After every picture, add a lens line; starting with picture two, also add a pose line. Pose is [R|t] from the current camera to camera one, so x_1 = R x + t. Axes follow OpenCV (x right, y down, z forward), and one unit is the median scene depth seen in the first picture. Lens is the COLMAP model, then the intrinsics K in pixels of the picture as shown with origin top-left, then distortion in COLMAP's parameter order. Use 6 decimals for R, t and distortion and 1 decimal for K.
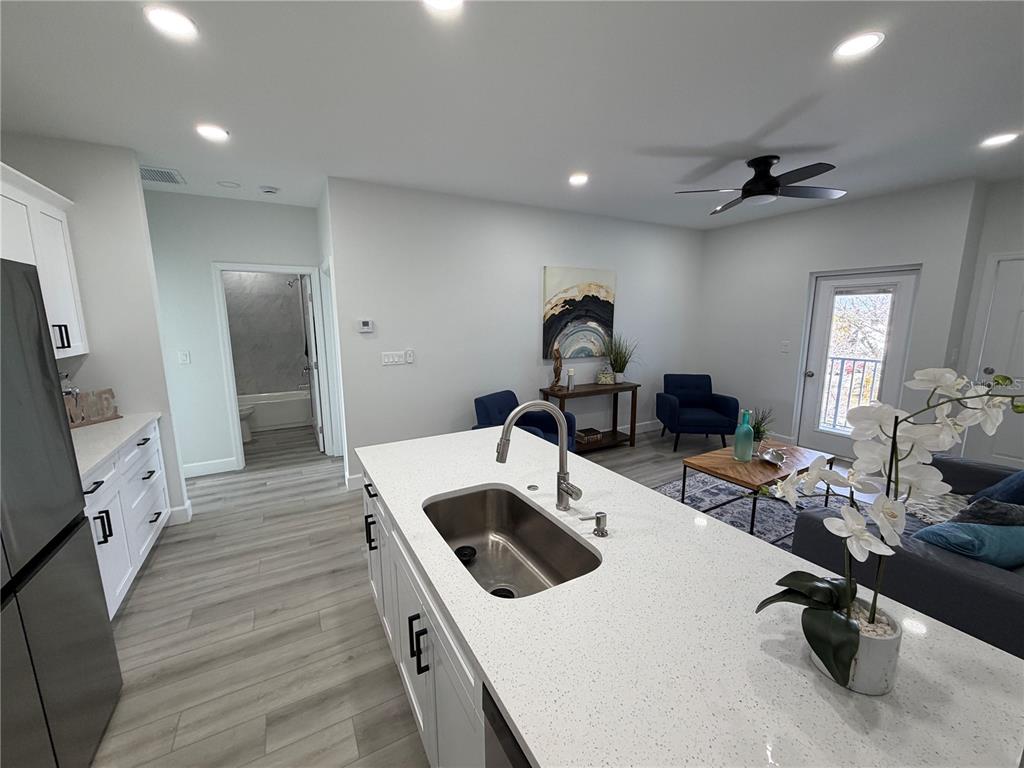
lens RADIAL K [[408.1, 0, 510.0], [0, 408.1, 384.9], [0, 0, 1]] dist [-0.000966, 0.000050]
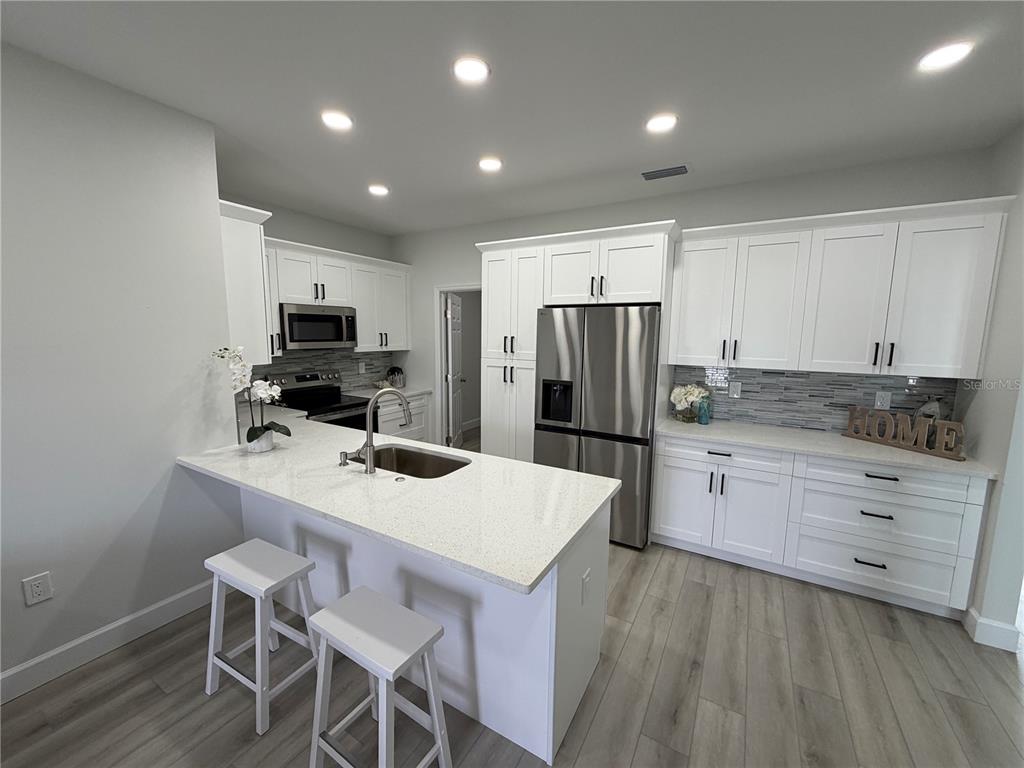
lens RADIAL K [[408.1, 0, 512.0], [0, 408.1, 383.8], [0, 0, 1]] dist [-0.000966, 0.000050]
pose [[-0.862765, 0.062489, -0.501729, 0.149266], [-0.090041, 0.957481, 0.274086, -0.153639], [0.497523, 0.281648, -0.820454, 0.879130]]
